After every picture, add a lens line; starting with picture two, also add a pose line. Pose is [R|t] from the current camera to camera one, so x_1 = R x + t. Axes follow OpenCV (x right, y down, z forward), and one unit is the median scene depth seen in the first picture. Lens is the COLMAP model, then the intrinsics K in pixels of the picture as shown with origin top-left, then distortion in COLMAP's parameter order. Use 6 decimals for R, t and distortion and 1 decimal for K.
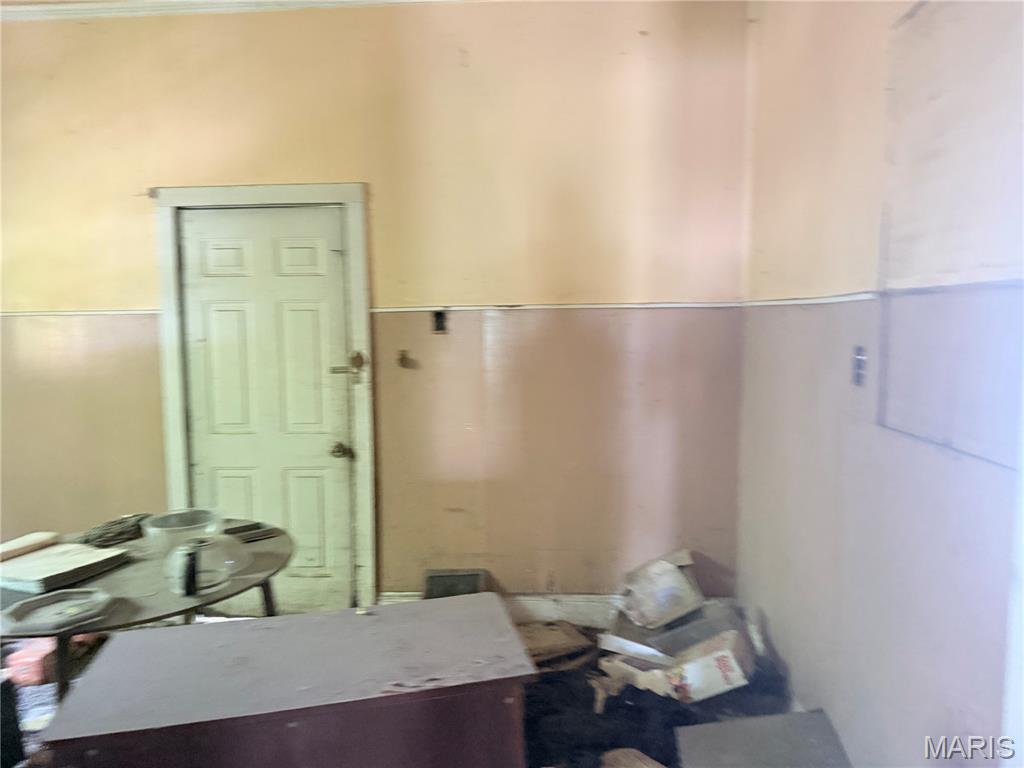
lens RADIAL K [[718.9, 0, 515.0], [0, 718.9, 369.0], [0, 0, 1]] dist [0.096590, -0.142850]
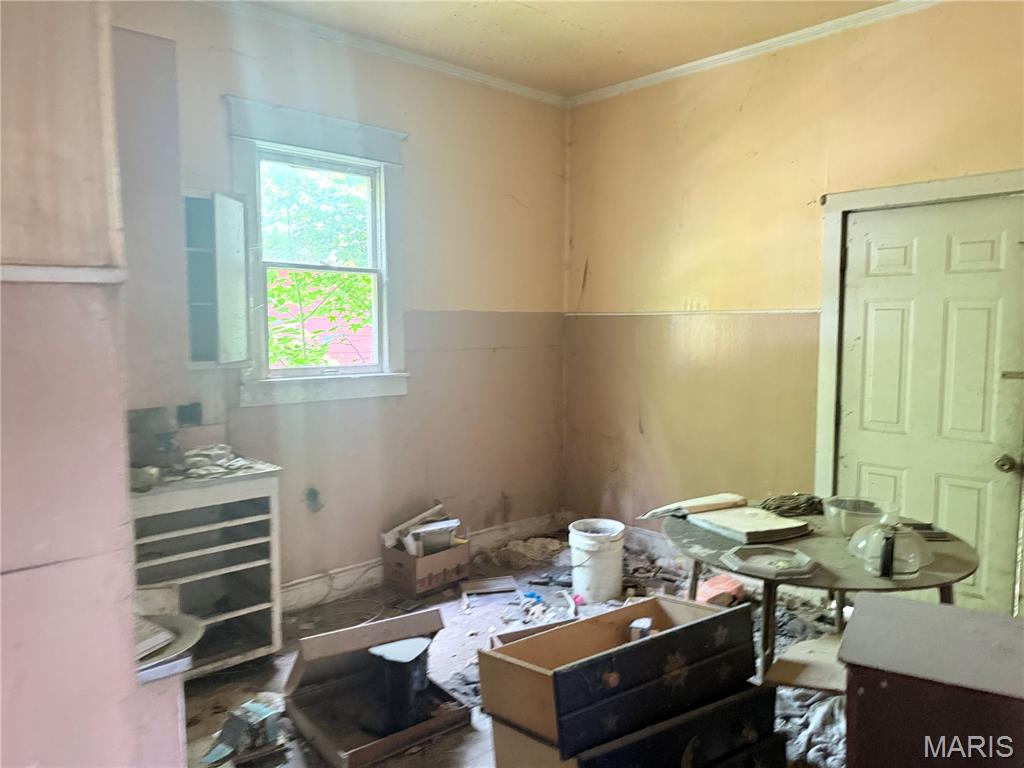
lens RADIAL K [[718.9, 0, 515.0], [0, 718.9, 369.0], [0, 0, 1]] dist [0.096590, -0.142850]
pose [[0.730493, 0.056246, -0.680600, -0.108398], [-0.057417, 0.998132, 0.020861, 0.013941], [0.680502, 0.023839, 0.732358, -0.123590]]
